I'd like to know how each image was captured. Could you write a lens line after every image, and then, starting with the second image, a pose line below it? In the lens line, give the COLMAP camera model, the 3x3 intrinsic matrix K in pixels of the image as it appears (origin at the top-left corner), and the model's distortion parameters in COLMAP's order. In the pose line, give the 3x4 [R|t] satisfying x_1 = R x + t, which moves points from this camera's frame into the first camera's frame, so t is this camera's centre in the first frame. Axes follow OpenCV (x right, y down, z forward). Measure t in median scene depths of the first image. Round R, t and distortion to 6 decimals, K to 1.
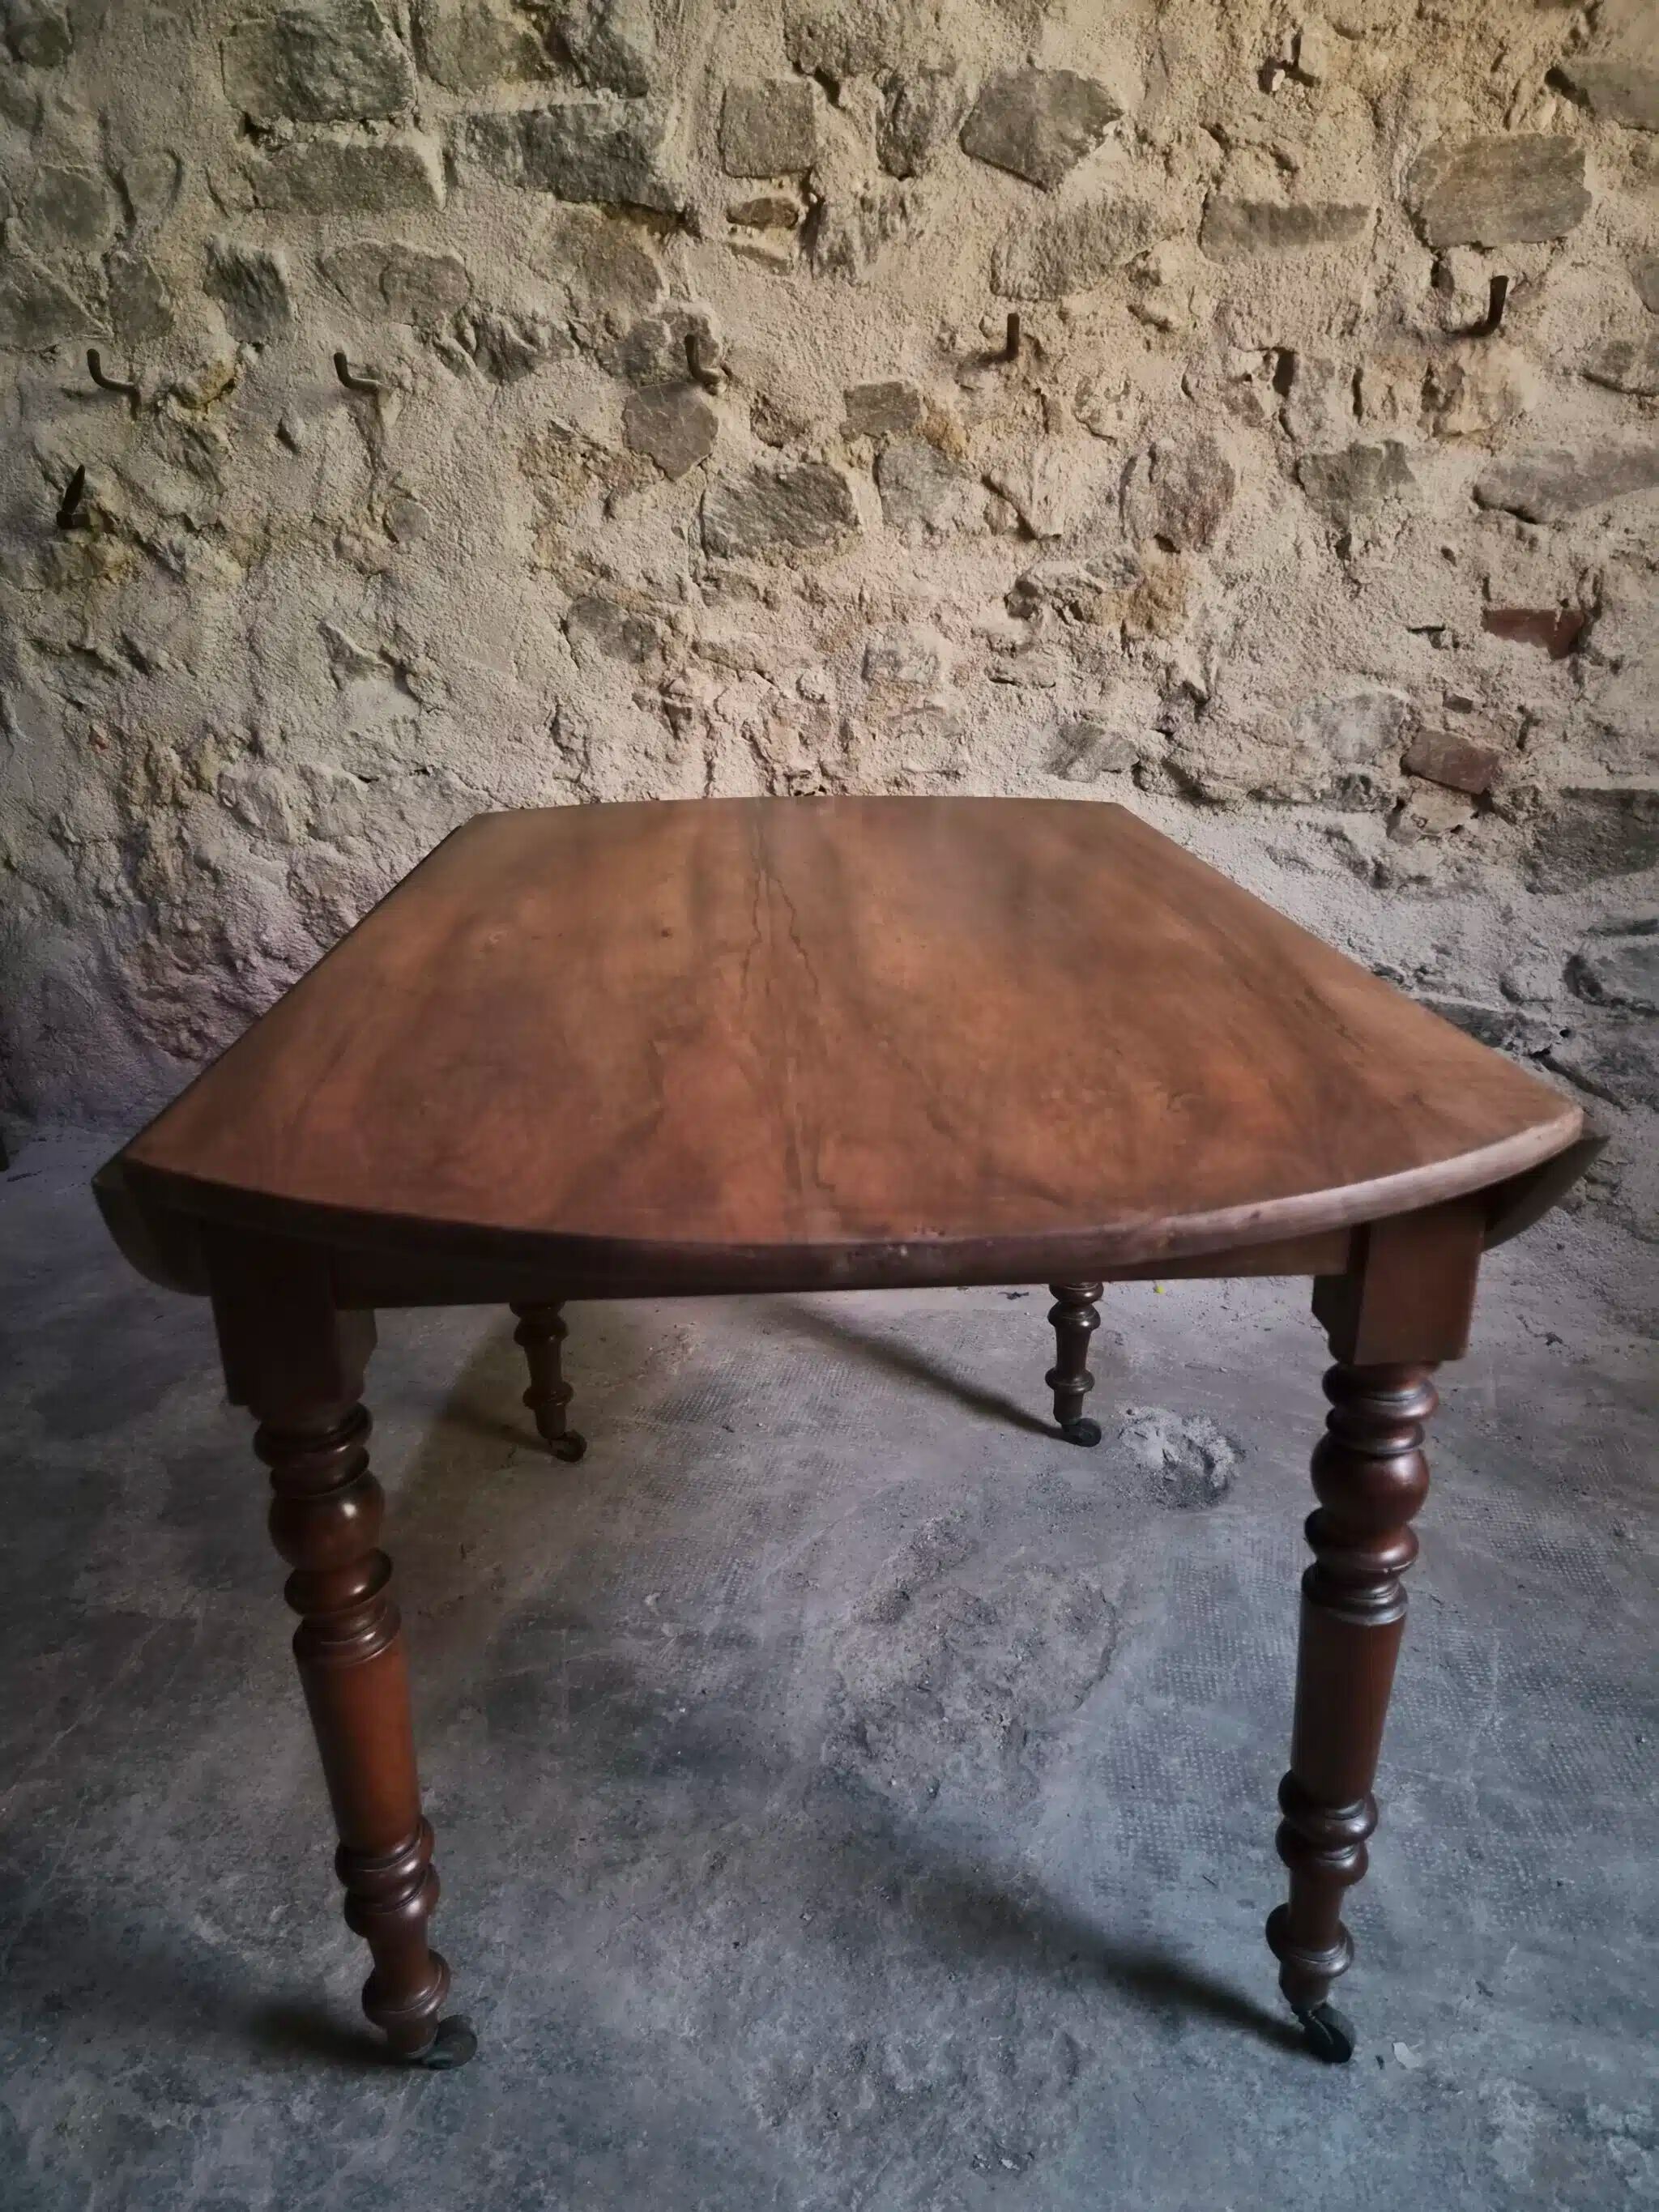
lens RADIAL K [[1488.2, 0, 822.7], [0, 1488.2, 1141.1], [0, 0, 1]] dist [0.063692, -0.049663]
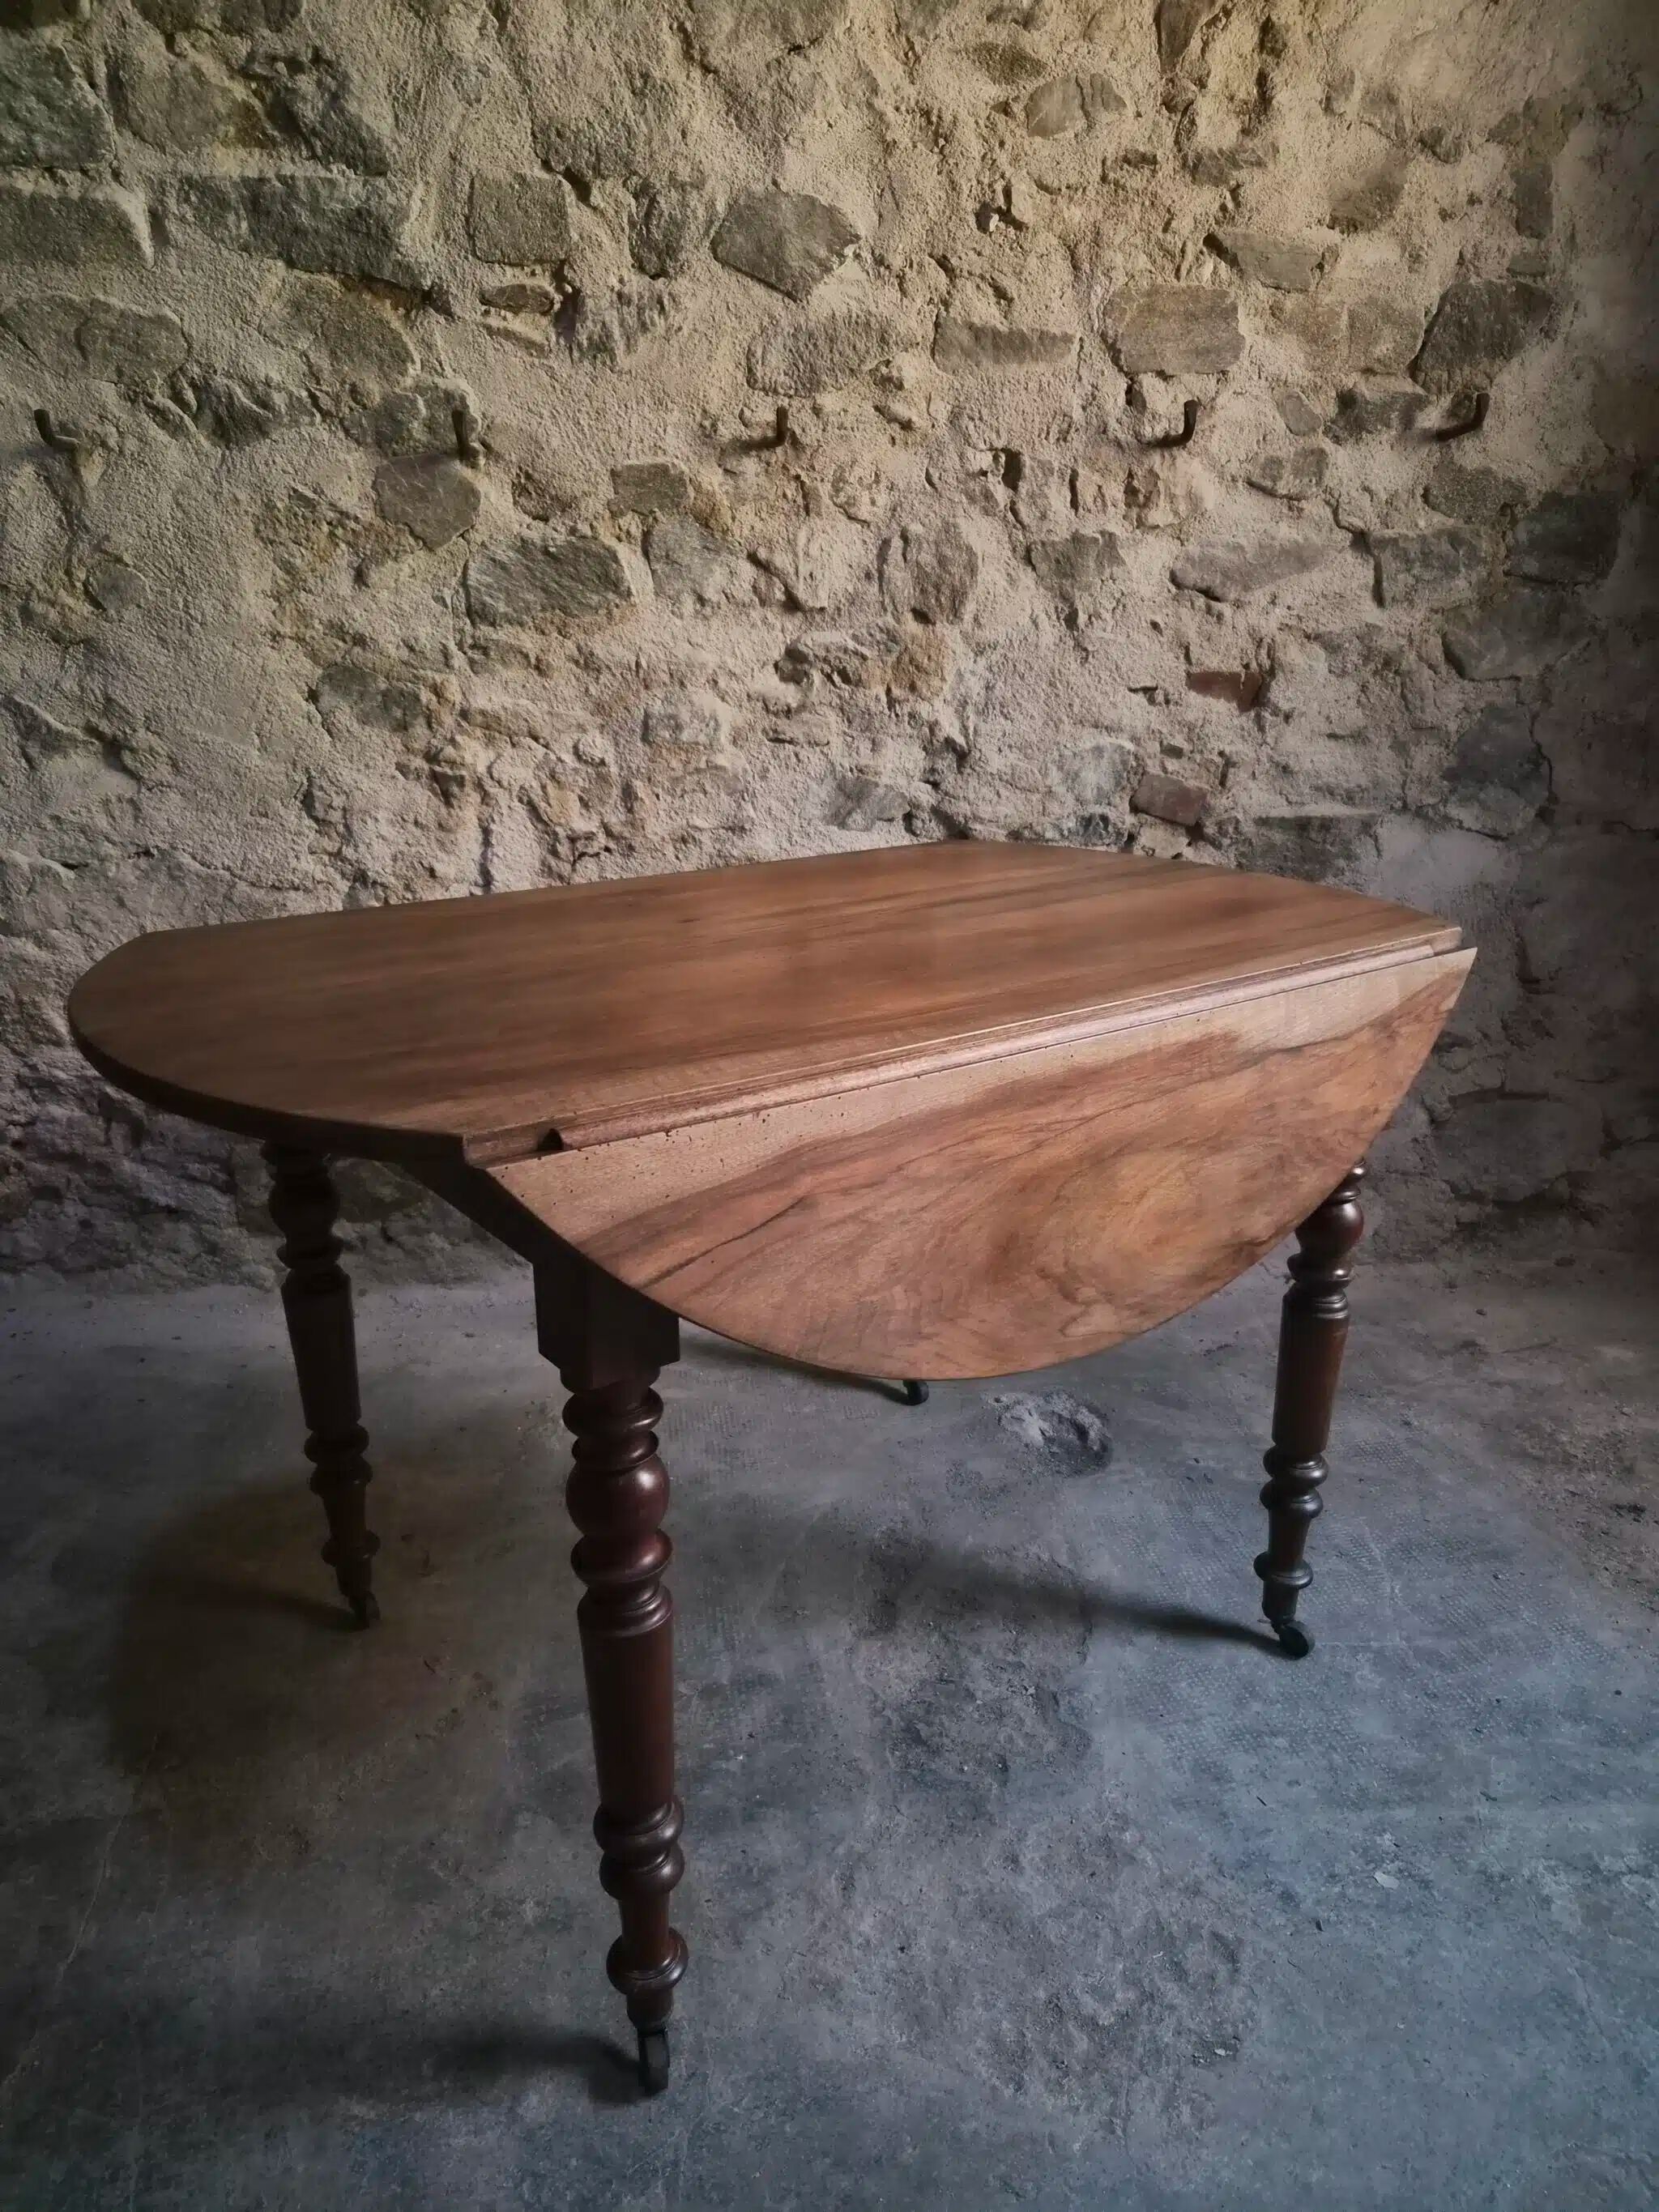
lens RADIAL K [[1488.2, 0, 851.0], [0, 1488.2, 1115.3], [0, 0, 1]] dist [0.063692, -0.049663]
pose [[0.934922, -0.112214, 0.336643, -0.227347], [0.130074, 0.991023, -0.030900, -0.003996], [-0.330154, 0.072677, 0.941125, 0.002442]]
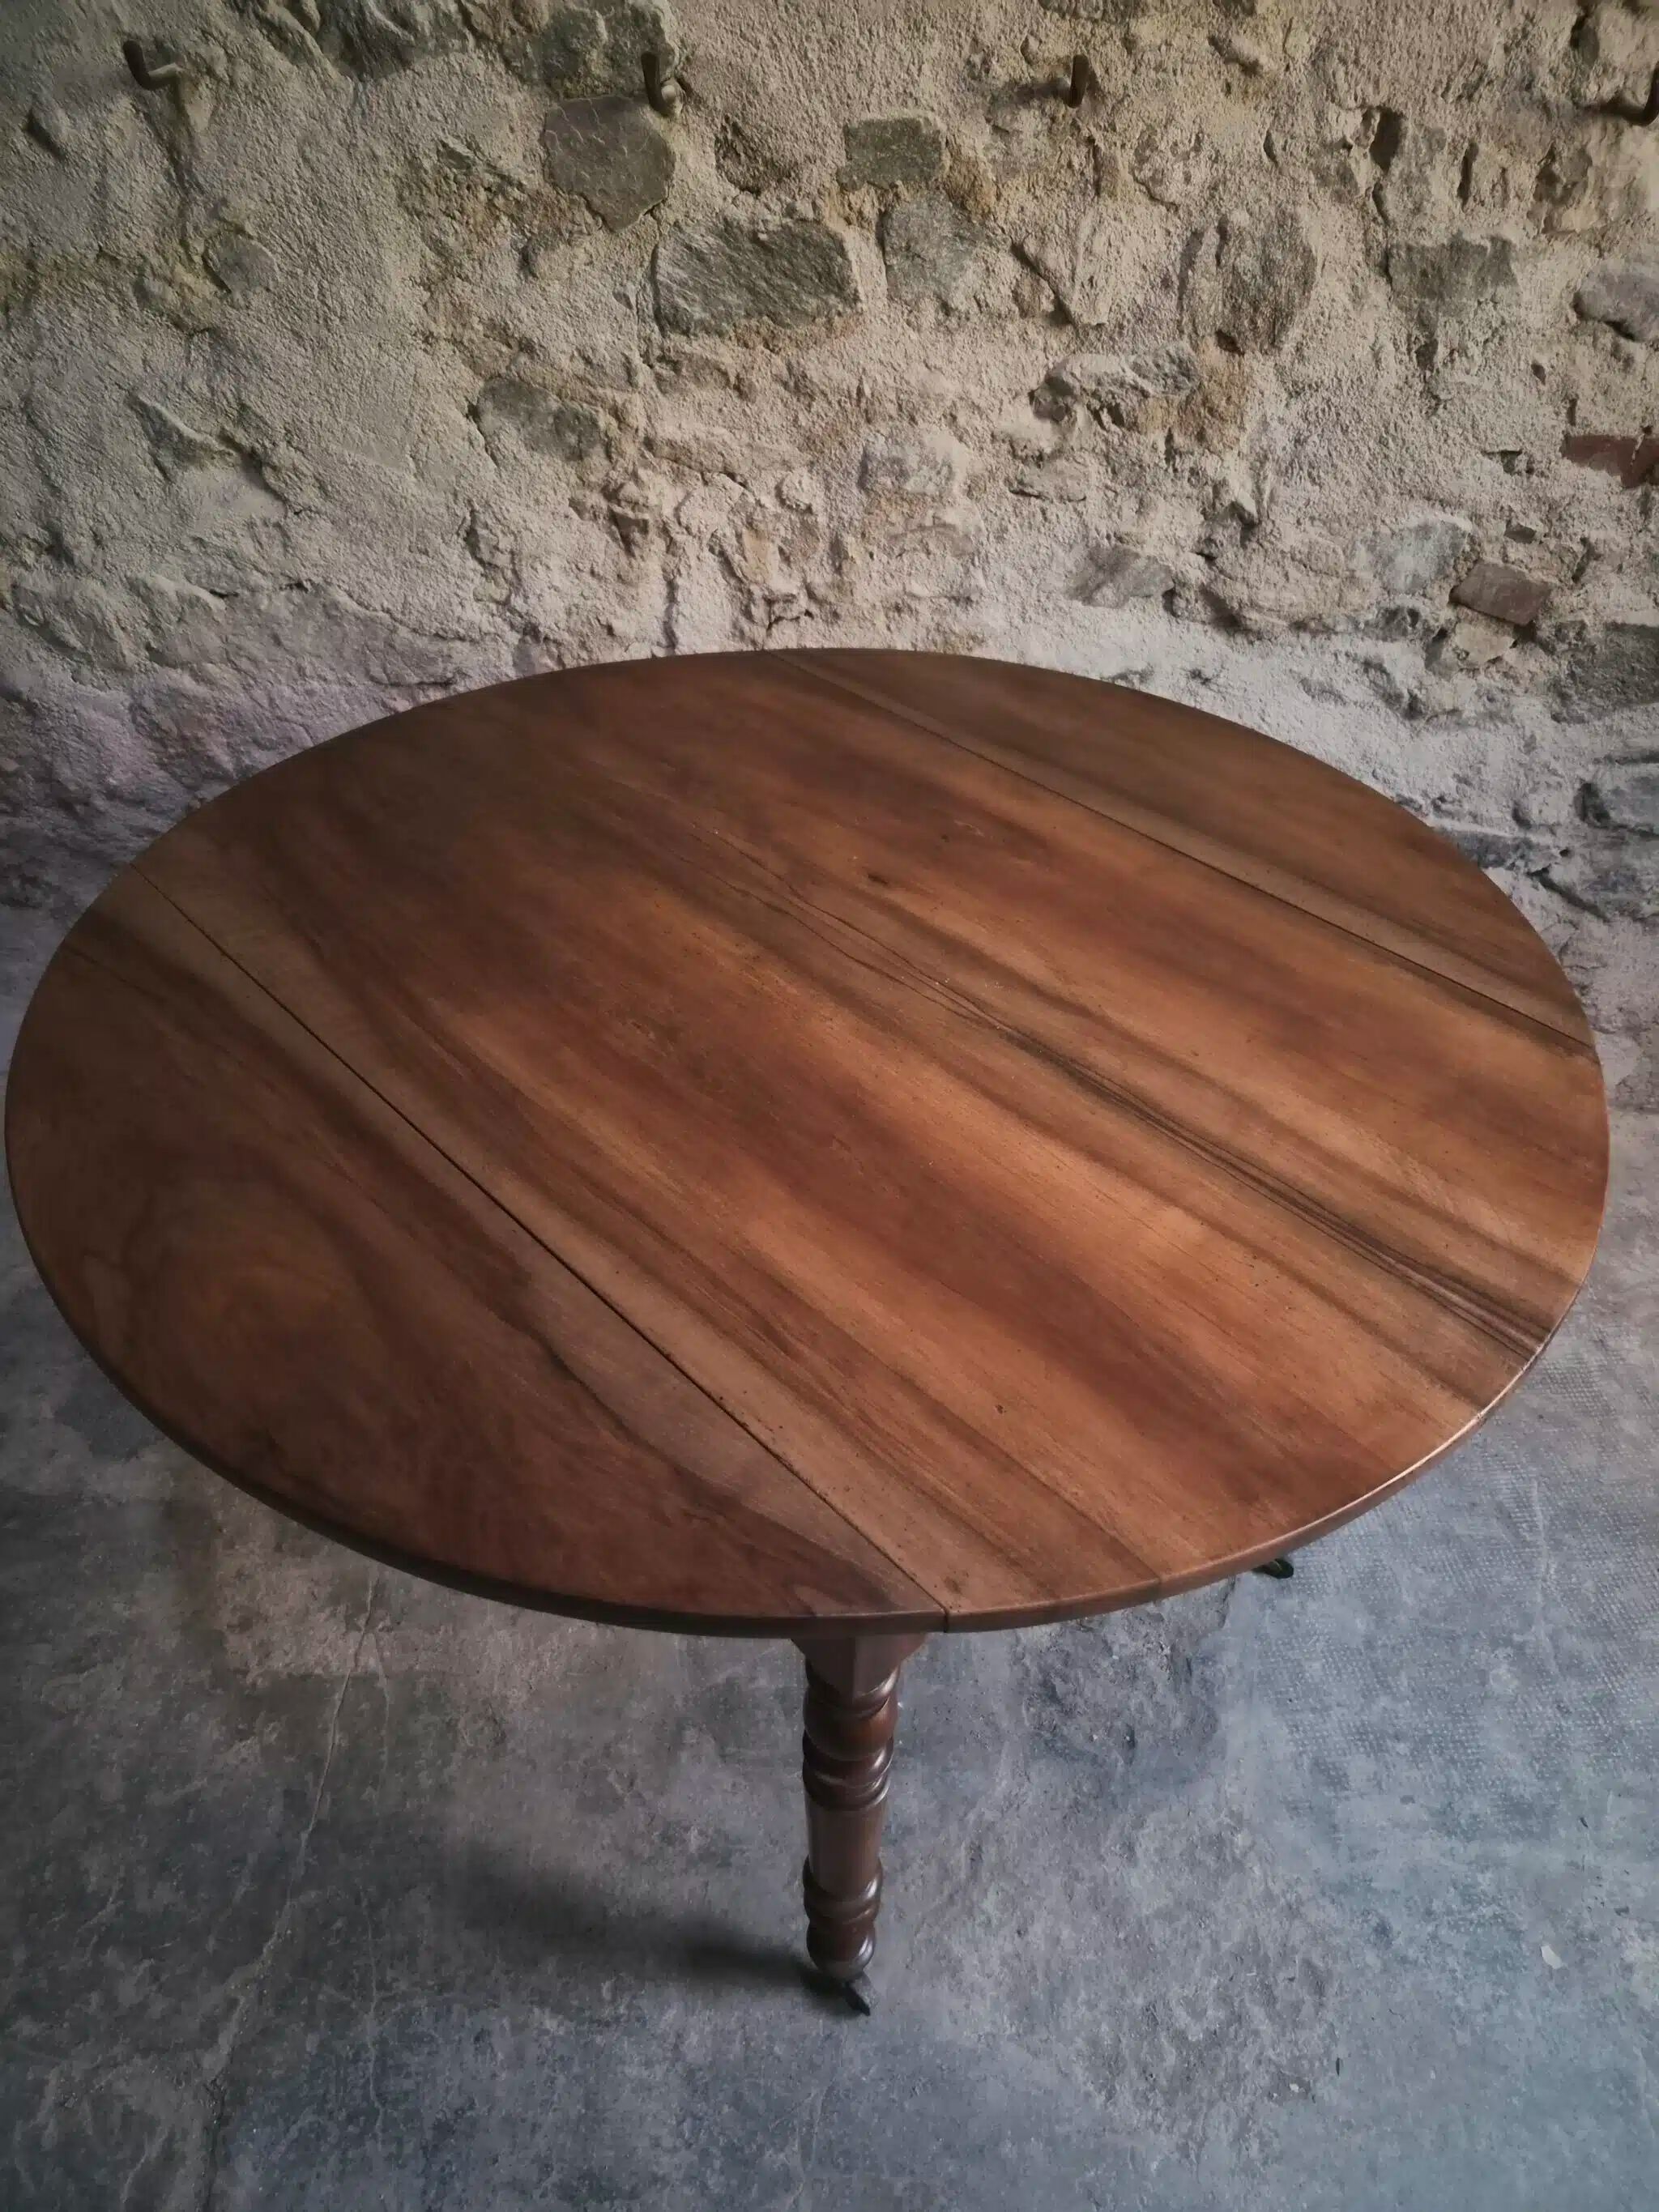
lens RADIAL K [[1488.2, 0, 844.7], [0, 1488.2, 1132.7], [0, 0, 1]] dist [0.063692, -0.049663]
pose [[0.975338, -0.126269, 0.181030, -0.192944], [0.059226, 0.939838, 0.336448, -0.267486], [-0.212622, -0.317429, 0.924138, 0.100894]]
